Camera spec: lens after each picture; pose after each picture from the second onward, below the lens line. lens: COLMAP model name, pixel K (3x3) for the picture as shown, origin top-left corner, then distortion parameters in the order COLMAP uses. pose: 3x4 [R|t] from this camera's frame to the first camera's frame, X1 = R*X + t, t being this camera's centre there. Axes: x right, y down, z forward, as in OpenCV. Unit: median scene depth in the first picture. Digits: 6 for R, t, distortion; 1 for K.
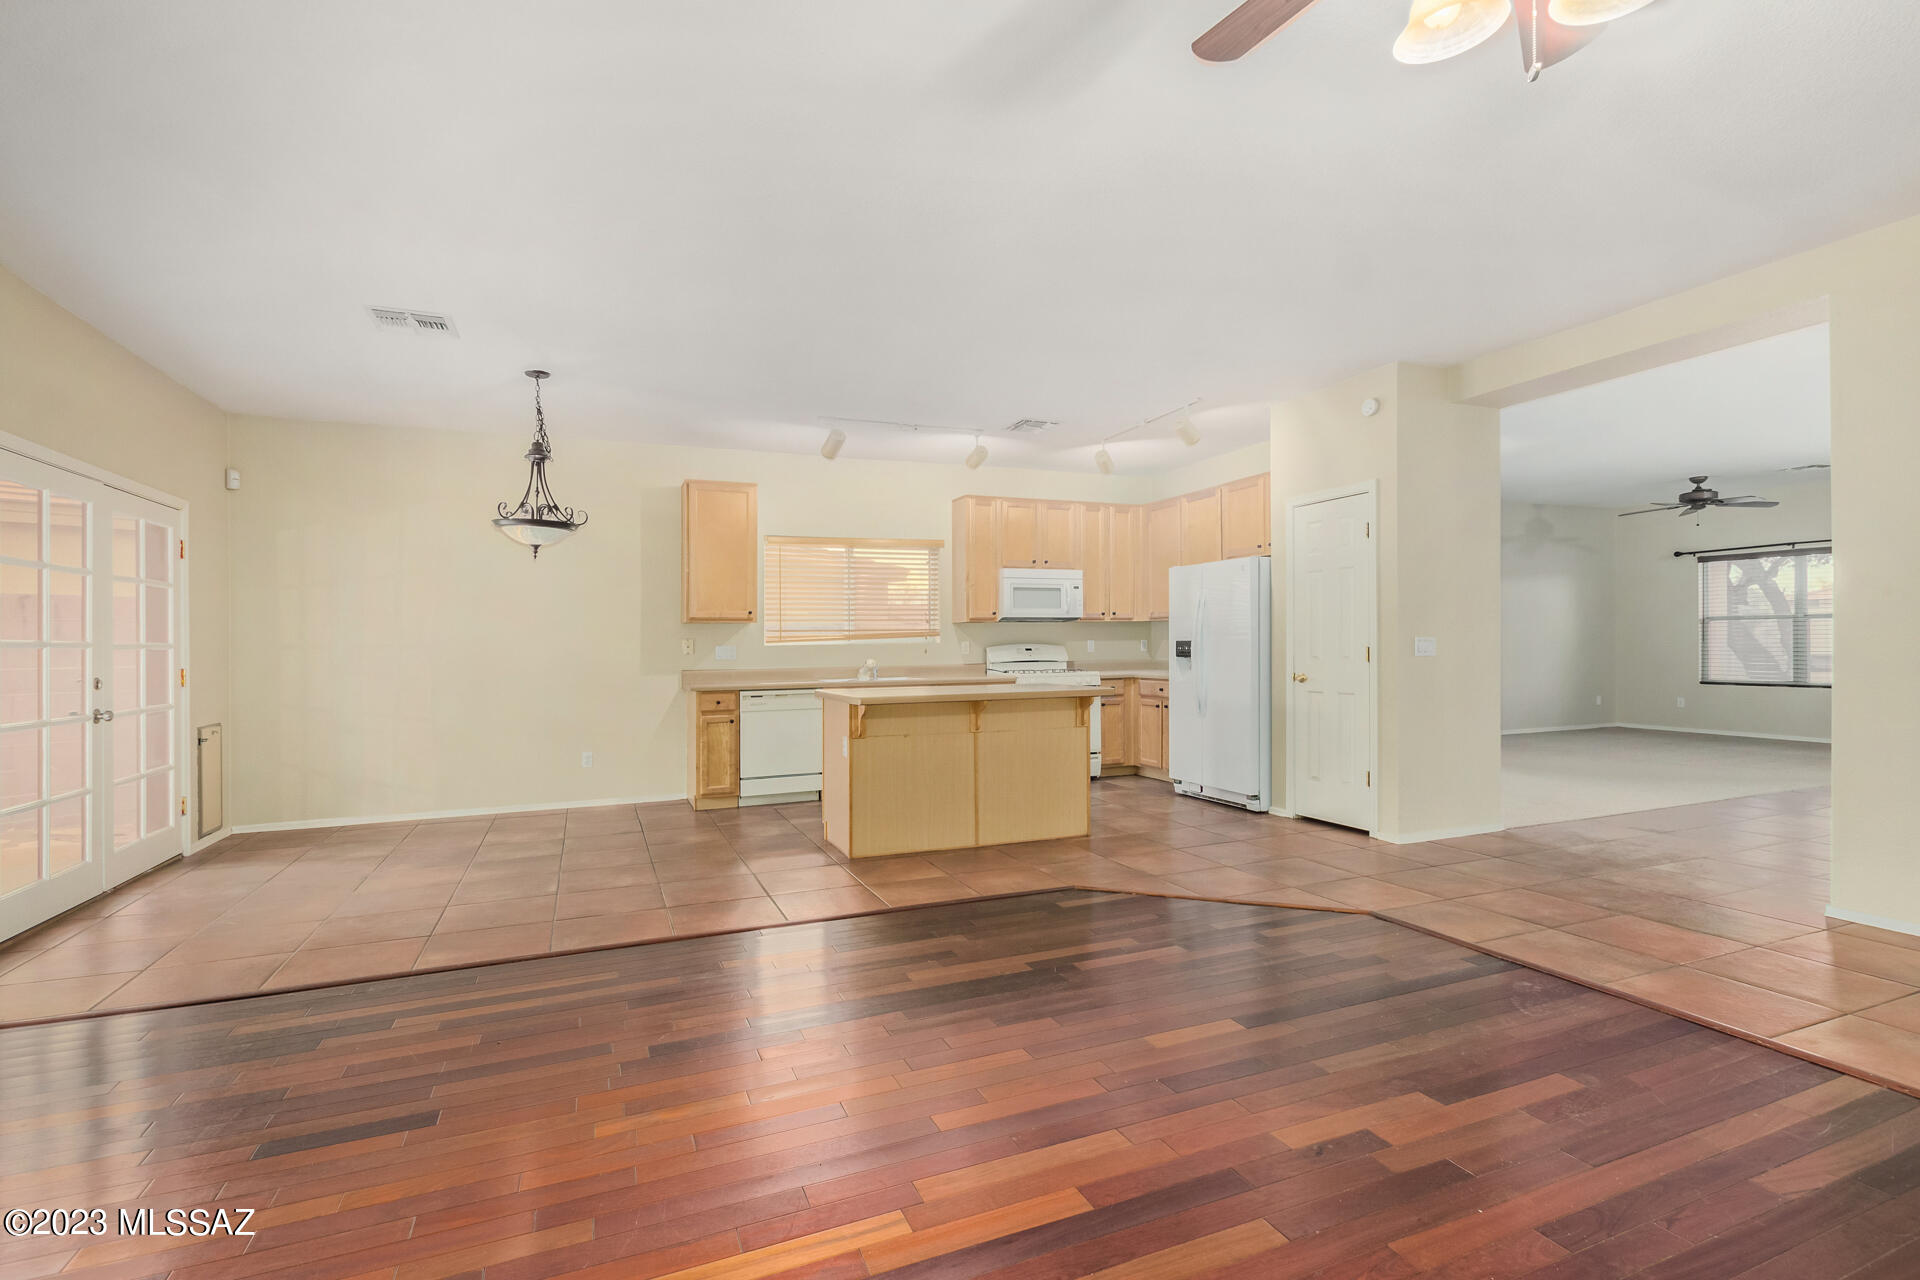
lens RADIAL K [[906.0, 0, 963.4], [0, 906.0, 640.9], [0, 0, 1]] dist [0.008309, -0.004114]
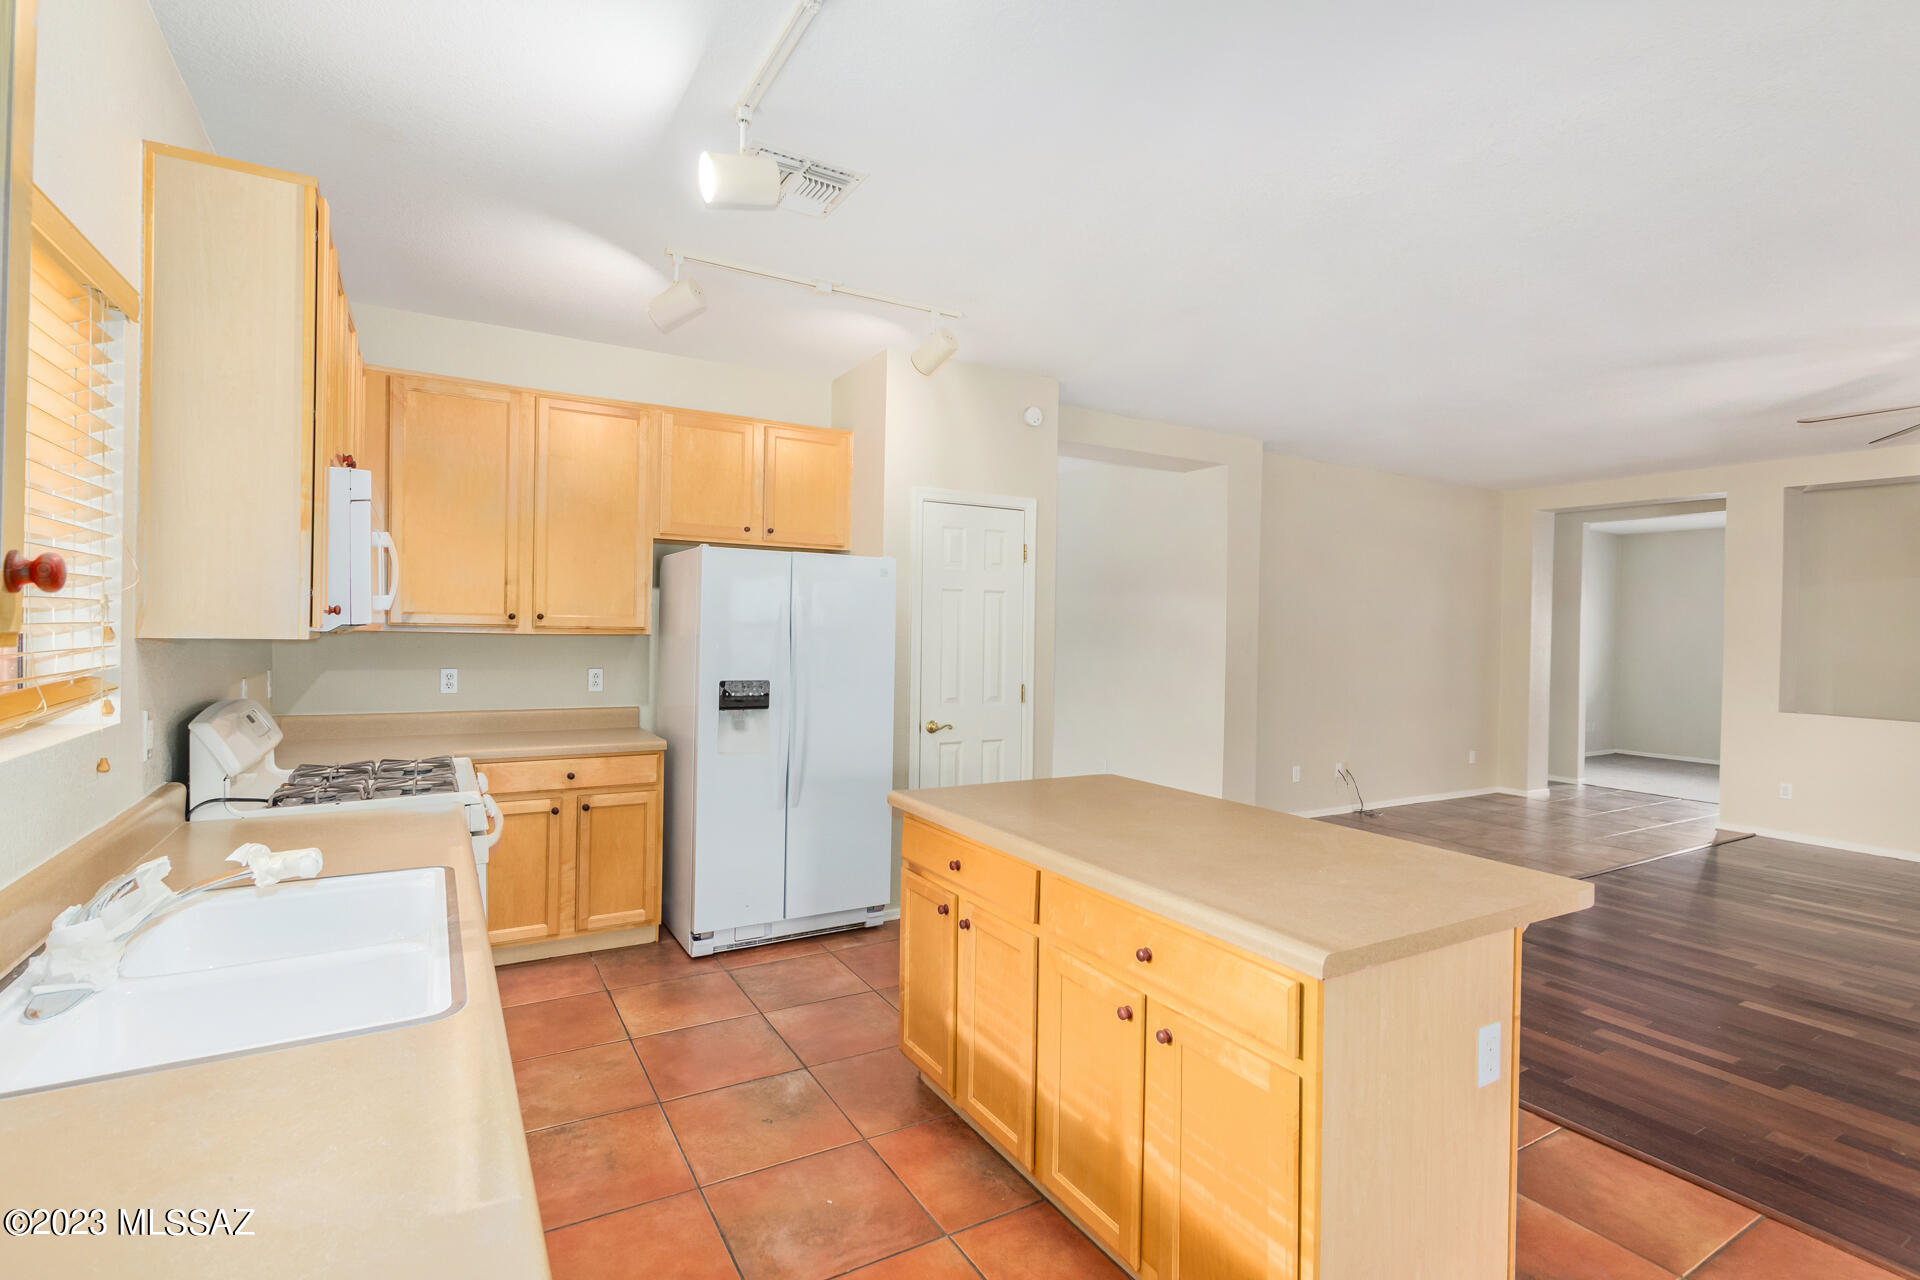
lens RADIAL K [[906.0, 0, 955.6], [0, 906.0, 632.7], [0, 0, 1]] dist [0.008309, -0.004114]
pose [[-0.146198, 0.003879, 0.989248, -0.349945], [-0.023637, 0.999693, -0.007413, -0.029808], [-0.988973, -0.024467, -0.146061, 0.986216]]
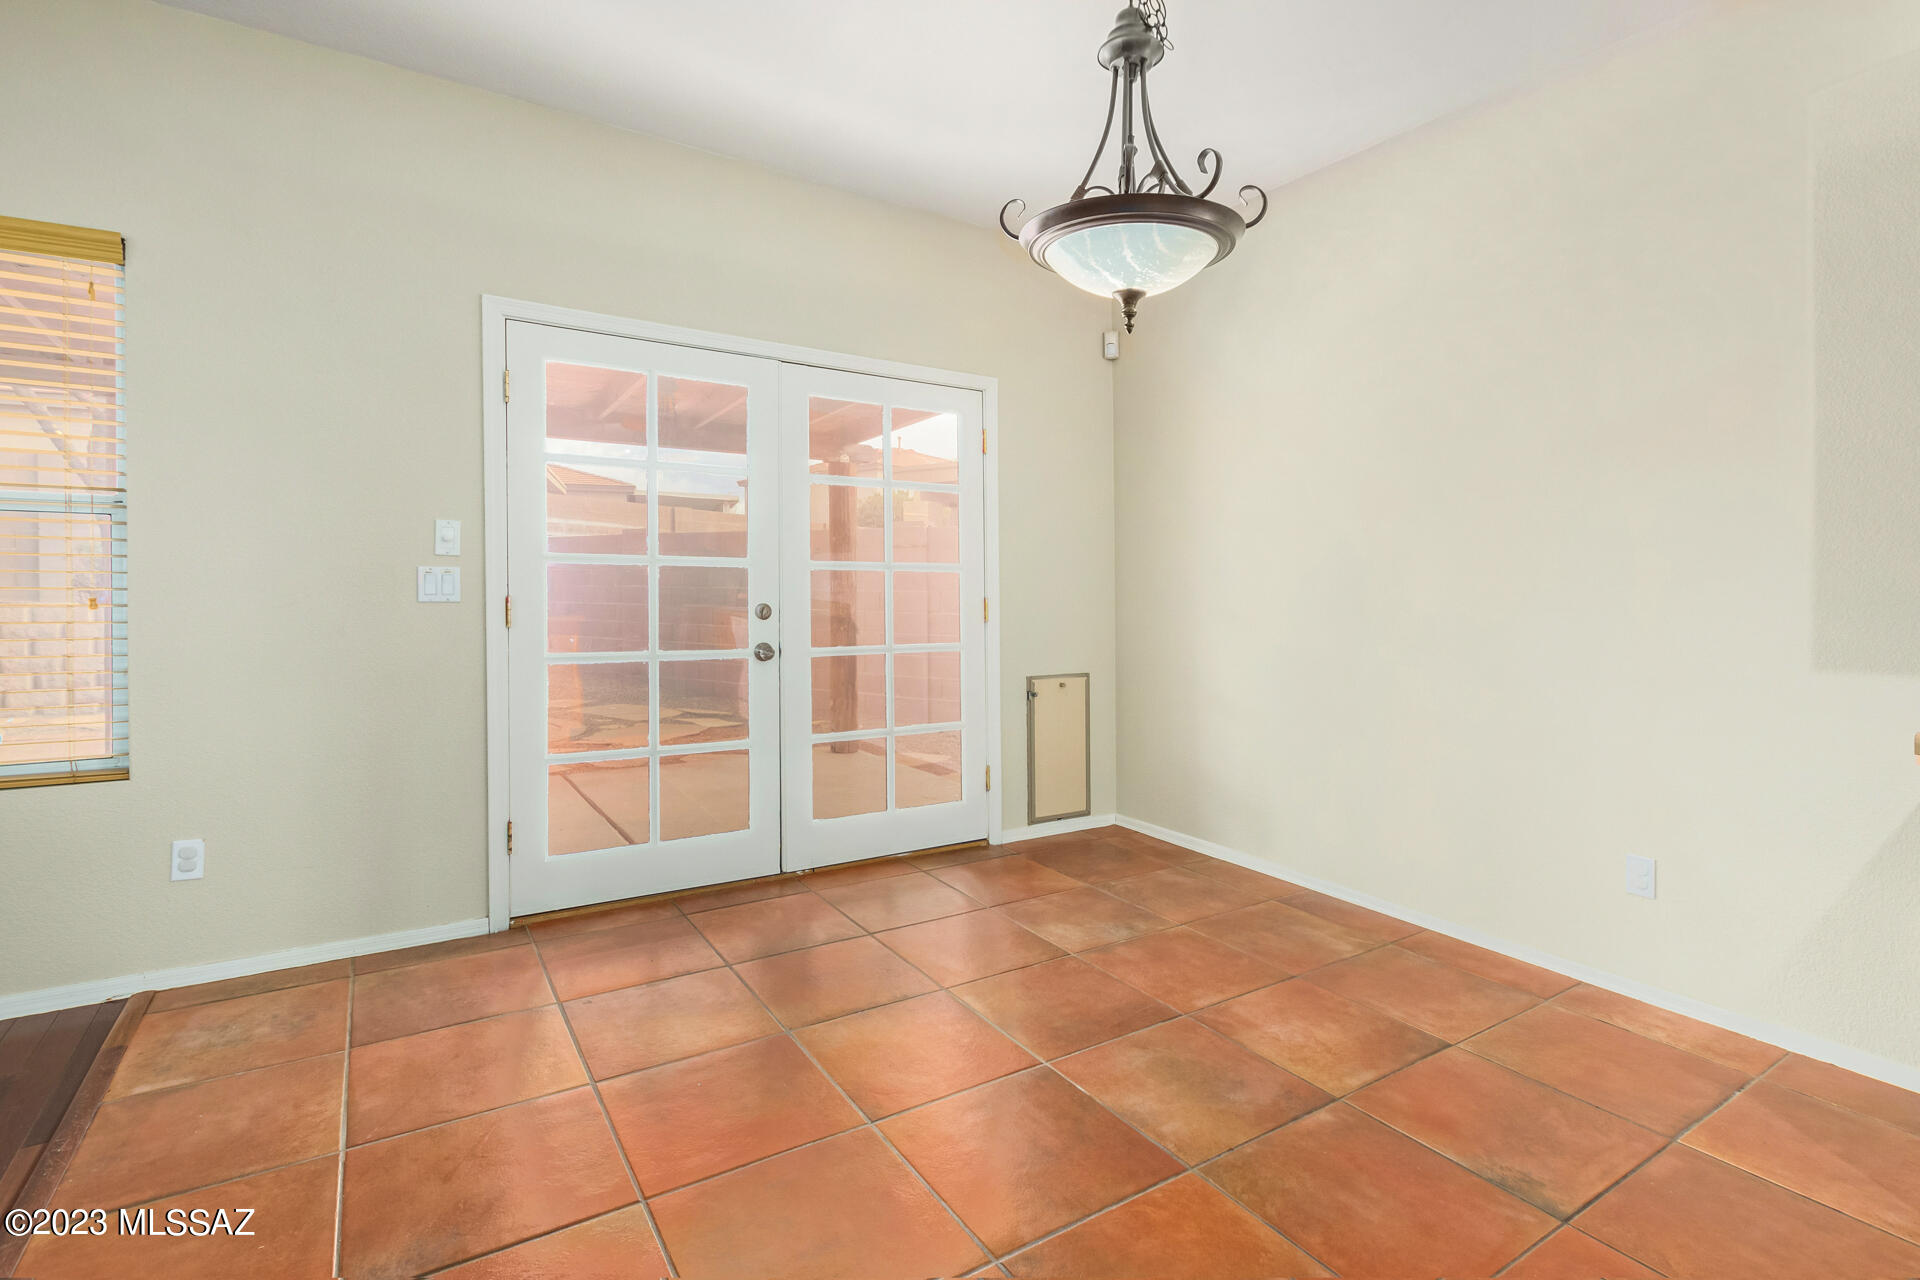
lens RADIAL K [[906.0, 0, 984.3], [0, 906.0, 592.7], [0, 0, 1]] dist [0.008309, -0.004114]
pose [[0.193912, 0.024012, -0.980725, -0.090056], [-0.009352, 0.999700, 0.022627, 0.006226], [0.980974, 0.004784, 0.194078, 0.684693]]
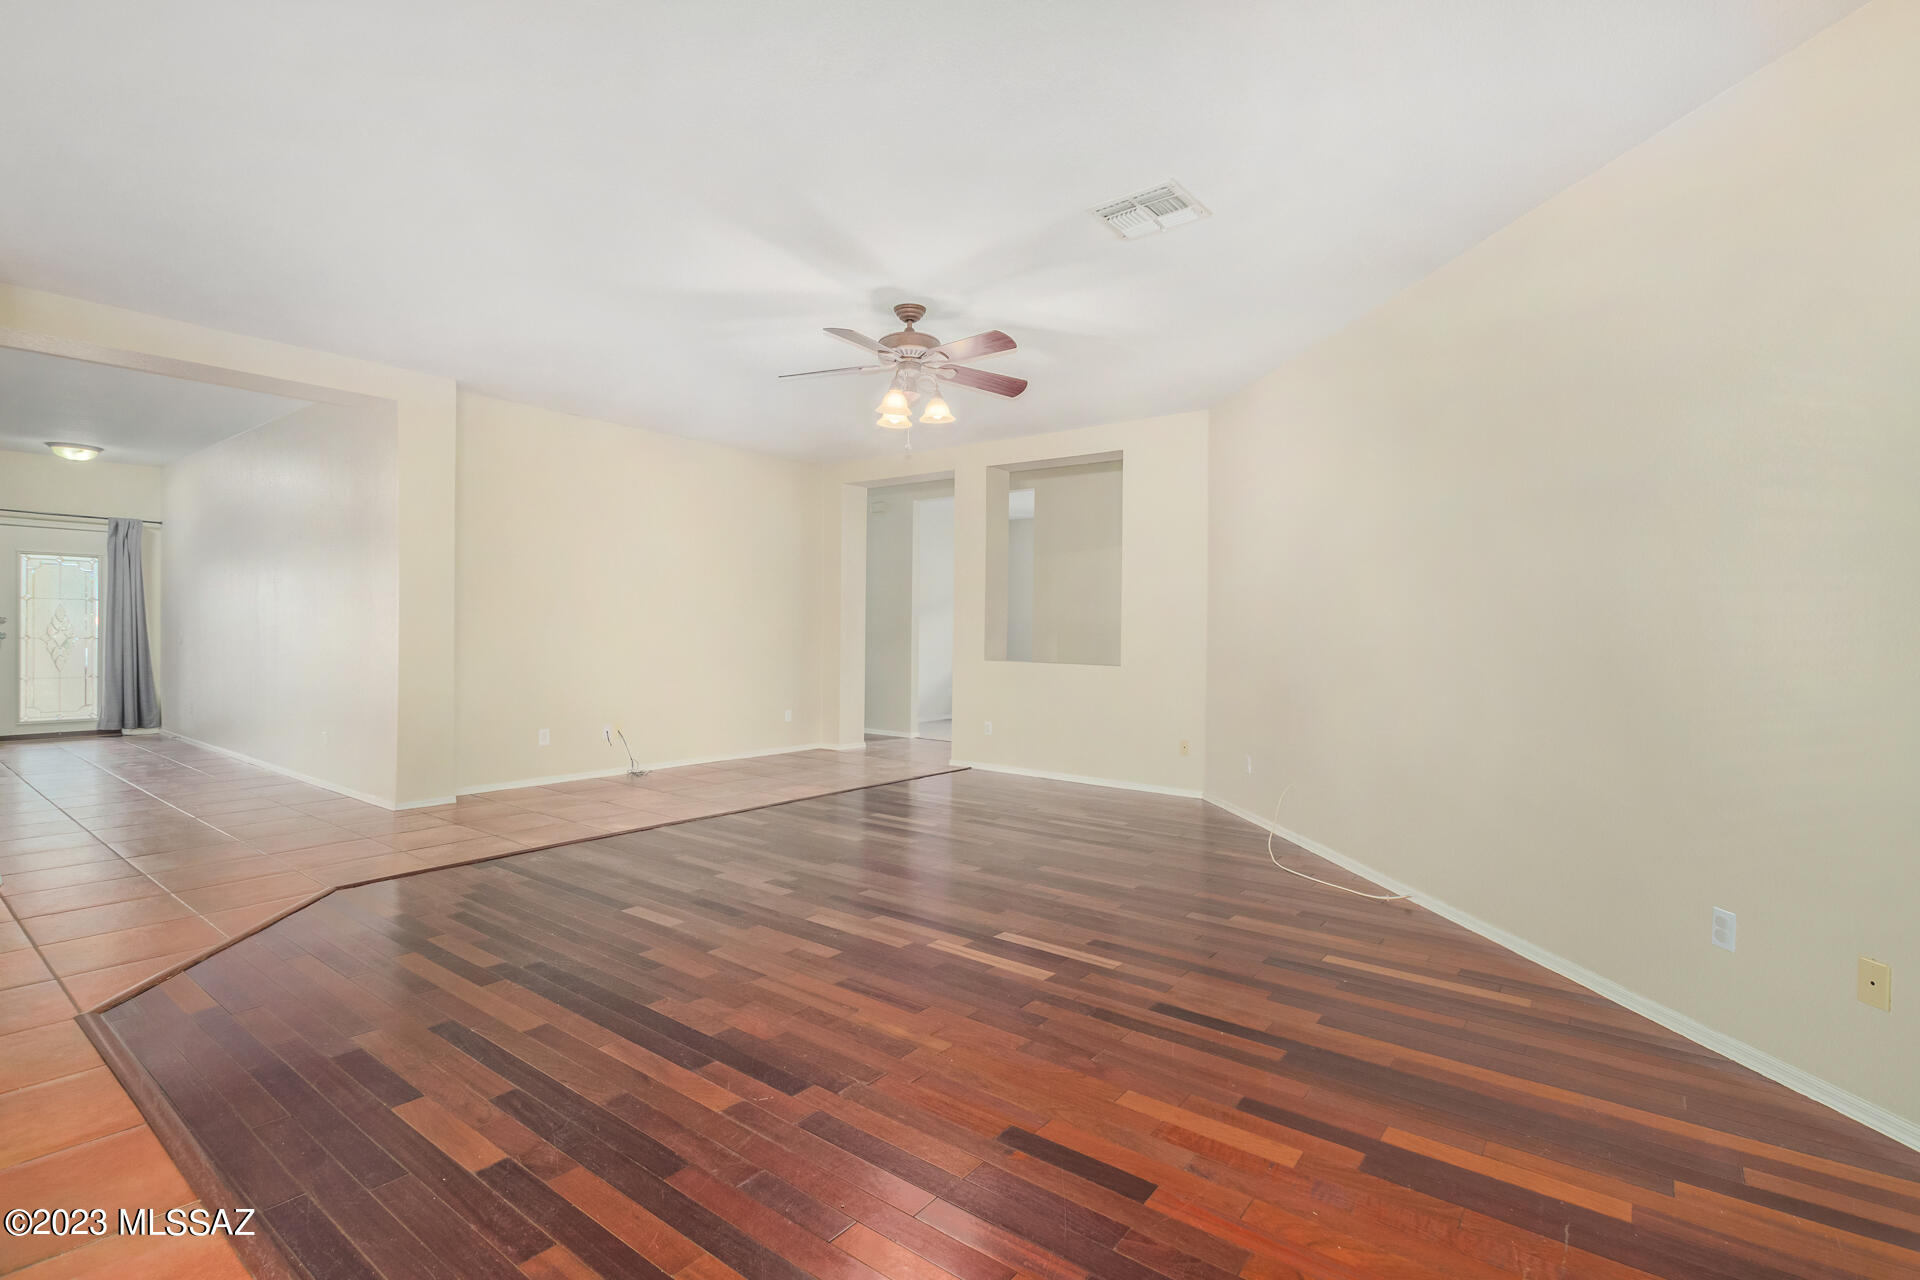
lens RADIAL K [[906.0, 0, 954.5], [0, 906.0, 654.2], [0, 0, 1]] dist [0.008309, -0.004114]
pose [[-0.489202, -0.017783, 0.871989, -0.479317], [-0.009040, 0.999842, 0.015319, 0.005138], [-0.872124, -0.000388, -0.489285, 0.529309]]
